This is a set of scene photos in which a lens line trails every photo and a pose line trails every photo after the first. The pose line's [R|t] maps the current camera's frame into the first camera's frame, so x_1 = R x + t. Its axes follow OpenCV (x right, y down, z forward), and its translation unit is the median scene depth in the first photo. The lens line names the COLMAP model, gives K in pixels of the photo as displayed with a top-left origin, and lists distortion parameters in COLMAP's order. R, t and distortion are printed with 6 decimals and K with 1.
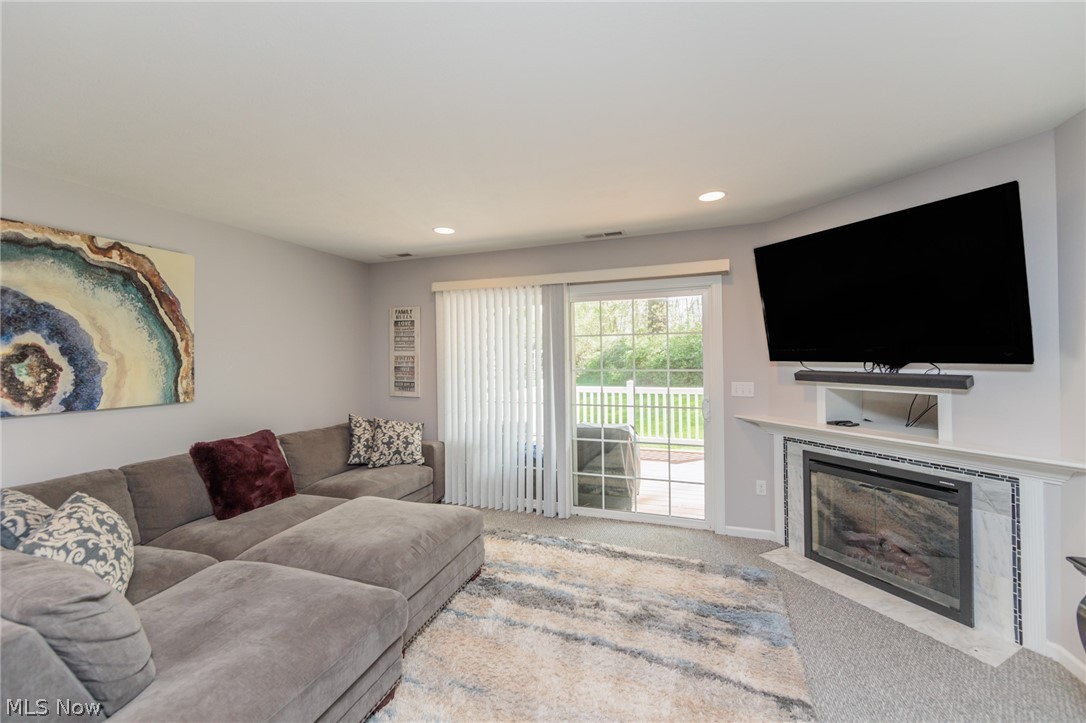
lens RADIAL K [[417.4, 0, 559.5], [0, 417.4, 350.5], [0, 0, 1]] dist [-0.004075, -0.000497]
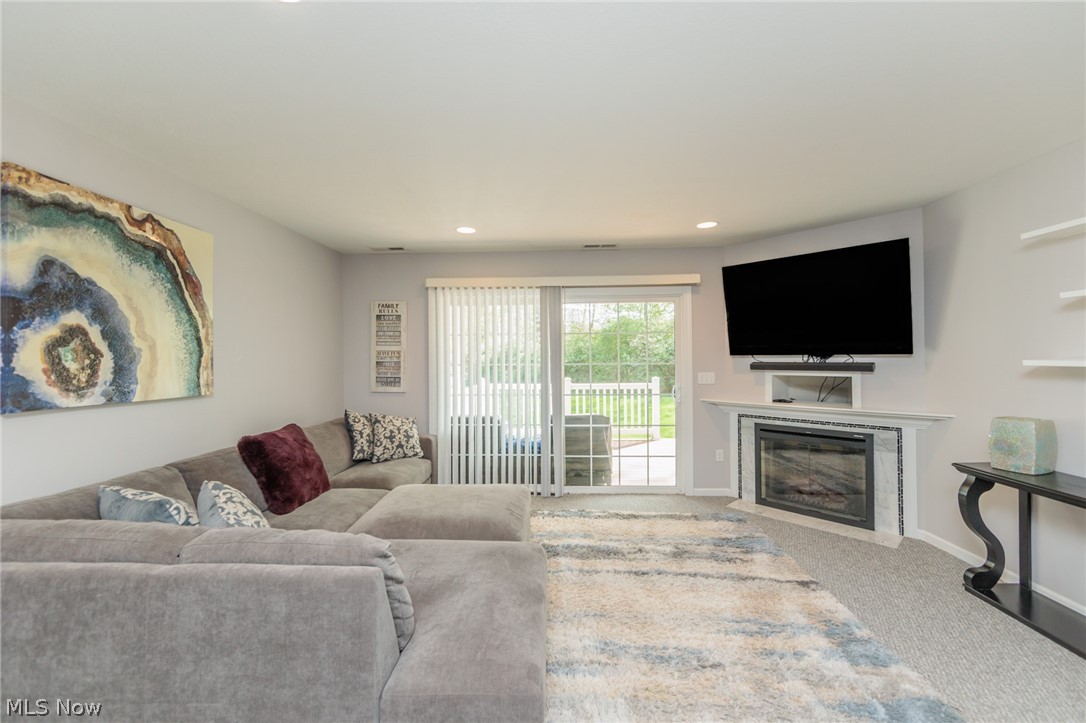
lens RADIAL K [[417.4, 0, 559.5], [0, 417.4, 350.5], [0, 0, 1]] dist [-0.004075, -0.000497]
pose [[0.957391, 0.008969, 0.288656, -0.433602], [-0.006635, 0.999937, -0.009066, 0.030301], [-0.288719, 0.006764, 0.957390, -0.095003]]
